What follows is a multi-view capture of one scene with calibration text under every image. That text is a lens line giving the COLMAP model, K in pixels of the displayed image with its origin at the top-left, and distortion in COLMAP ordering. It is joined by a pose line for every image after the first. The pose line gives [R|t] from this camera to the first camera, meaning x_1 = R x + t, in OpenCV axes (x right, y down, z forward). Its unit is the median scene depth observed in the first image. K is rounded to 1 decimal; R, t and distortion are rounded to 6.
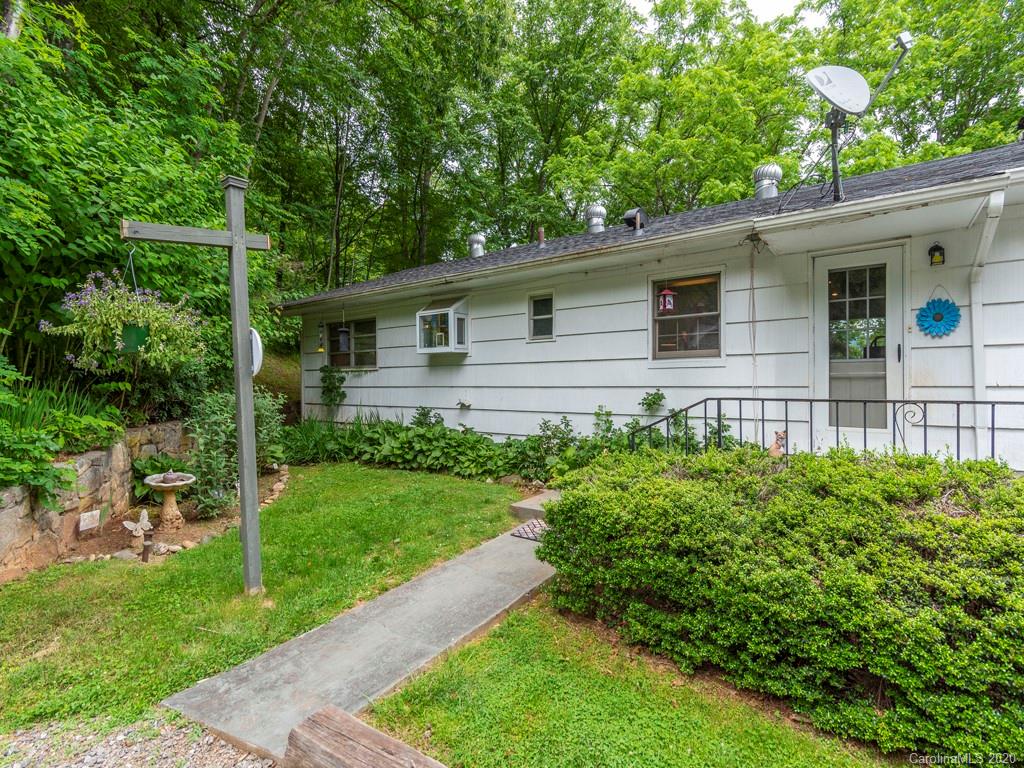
lens RADIAL K [[496.7, 0, 507.3], [0, 496.7, 384.3], [0, 0, 1]] dist [0.001301, 0.000242]
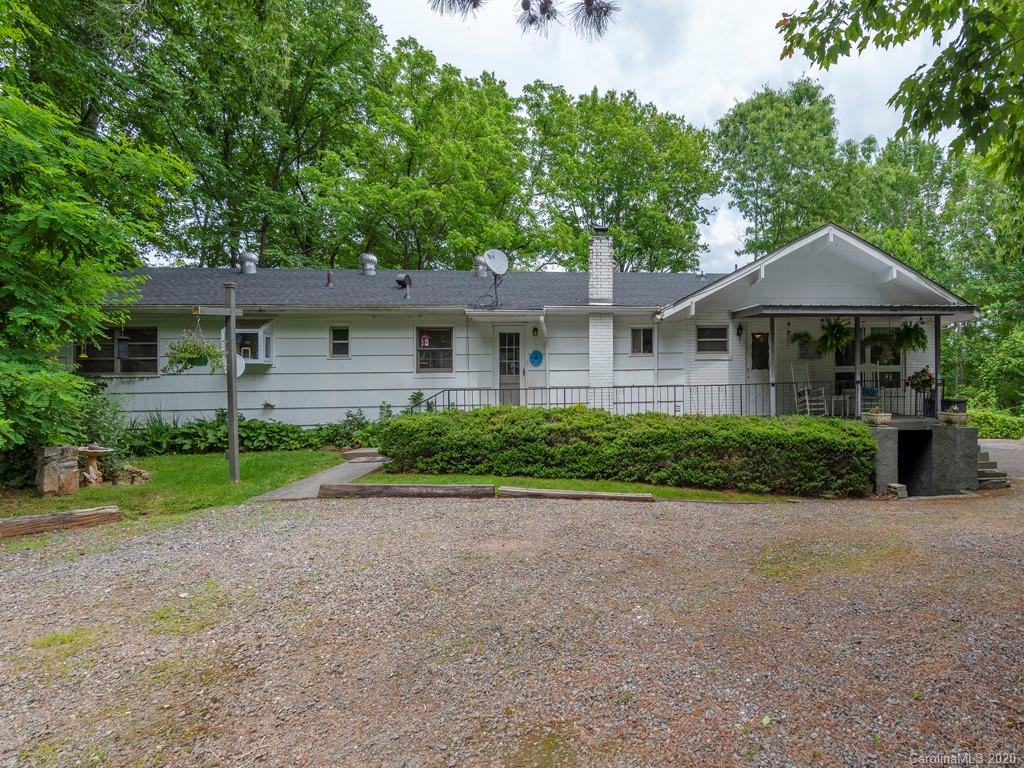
lens RADIAL K [[496.7, 0, 510.4], [0, 496.7, 388.5], [0, 0, 1]] dist [0.001301, 0.000242]
pose [[0.878018, 0.006281, 0.478586, -0.221484], [0.001410, 0.999876, -0.015709, 0.028109], [-0.478625, 0.014468, 0.877900, -0.601553]]
